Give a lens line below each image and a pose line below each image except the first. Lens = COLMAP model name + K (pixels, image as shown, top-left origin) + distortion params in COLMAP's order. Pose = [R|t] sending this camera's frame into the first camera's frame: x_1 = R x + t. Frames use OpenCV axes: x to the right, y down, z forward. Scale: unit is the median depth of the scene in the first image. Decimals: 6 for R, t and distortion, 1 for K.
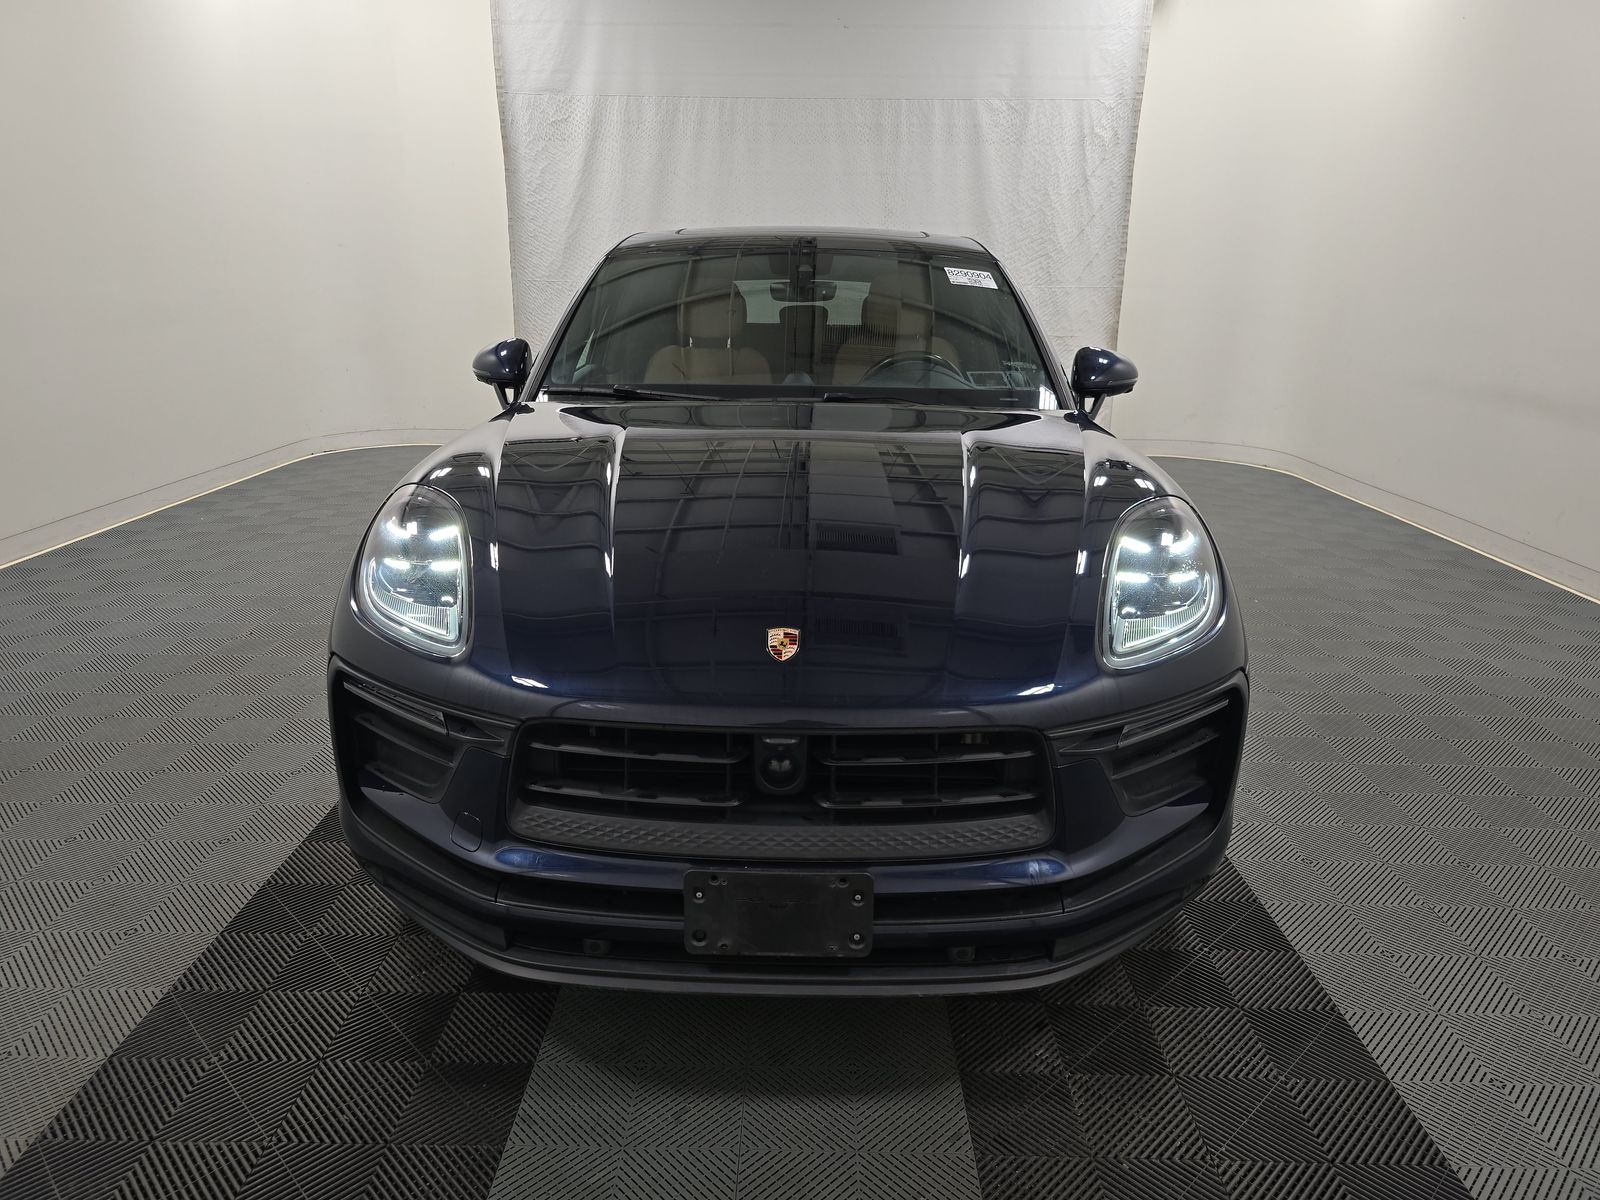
lens RADIAL K [[1098.9, 0, 800.7], [0, 1098.9, 592.4], [0, 0, 1]] dist [0.031411, -0.013654]
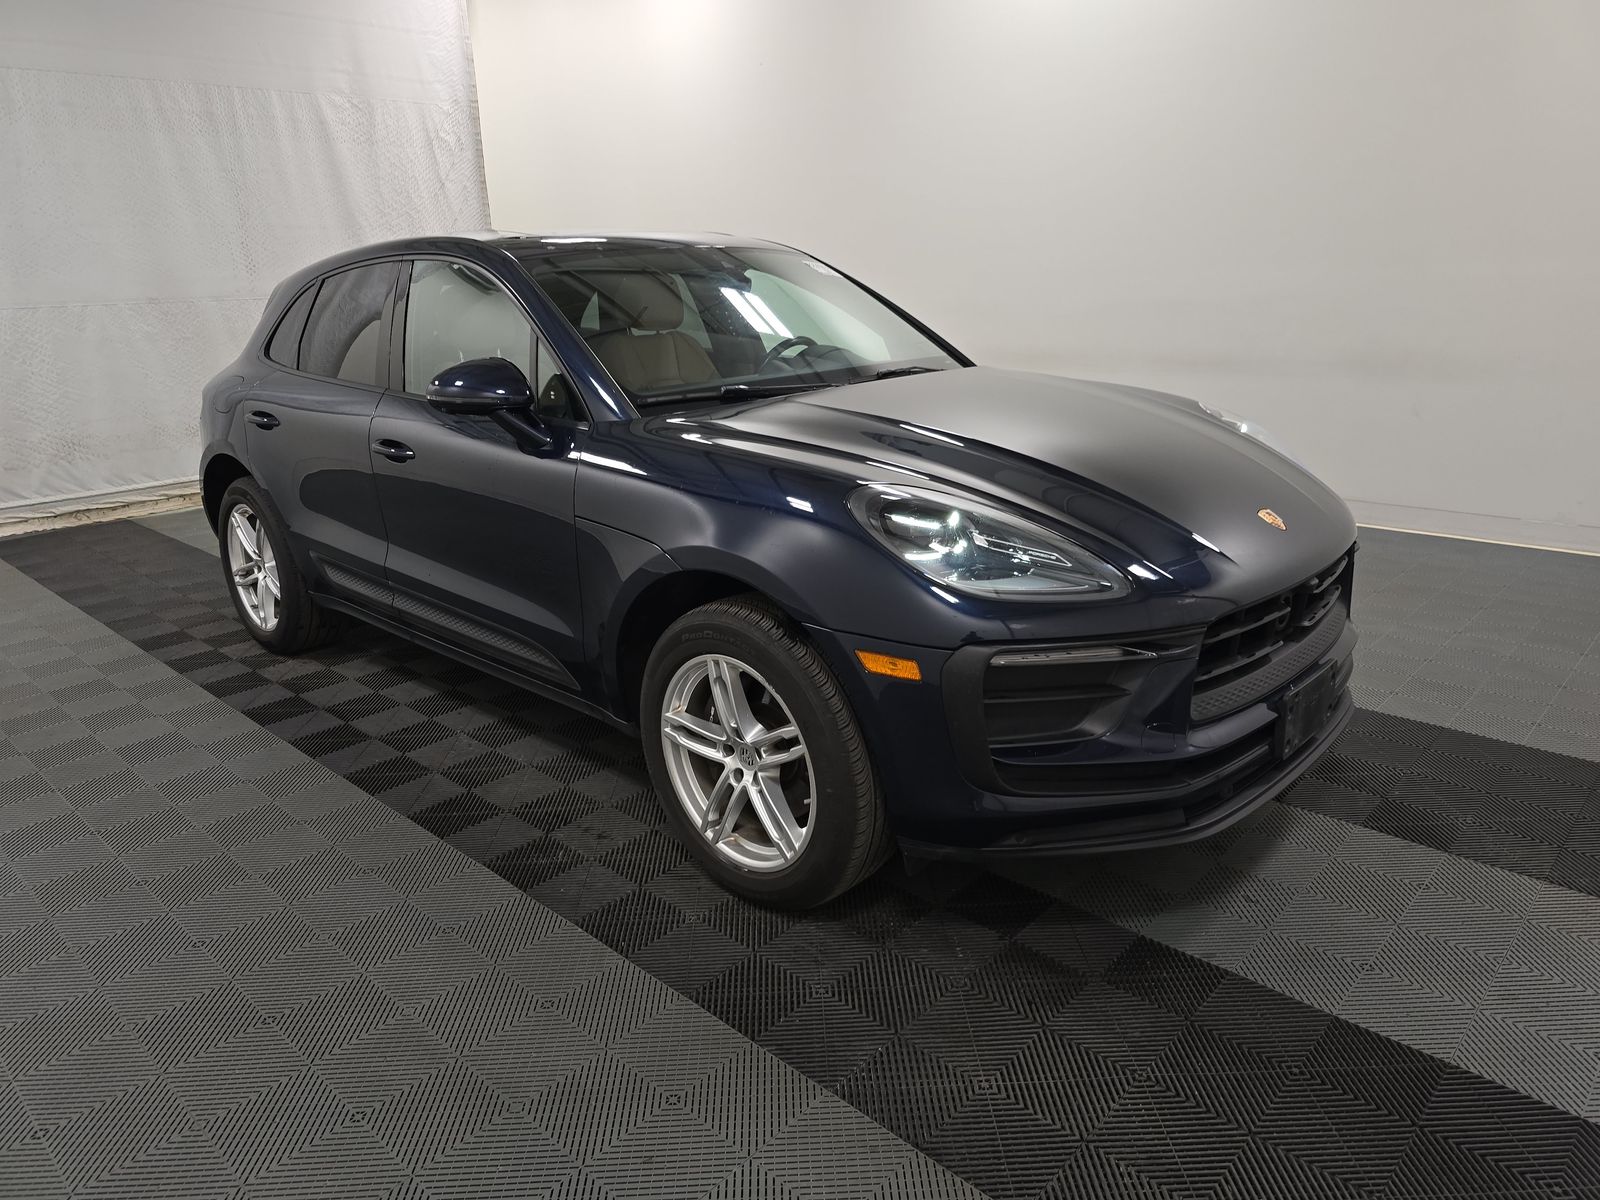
lens RADIAL K [[1098.9, 0, 747.1], [0, 1098.9, 608.2], [0, 0, 1]] dist [0.031411, -0.013654]
pose [[0.652416, -0.258451, 0.712430, -0.384750], [0.253821, 0.960279, 0.115925, -0.045771], [-0.714093, 0.105198, 0.692102, 0.139851]]
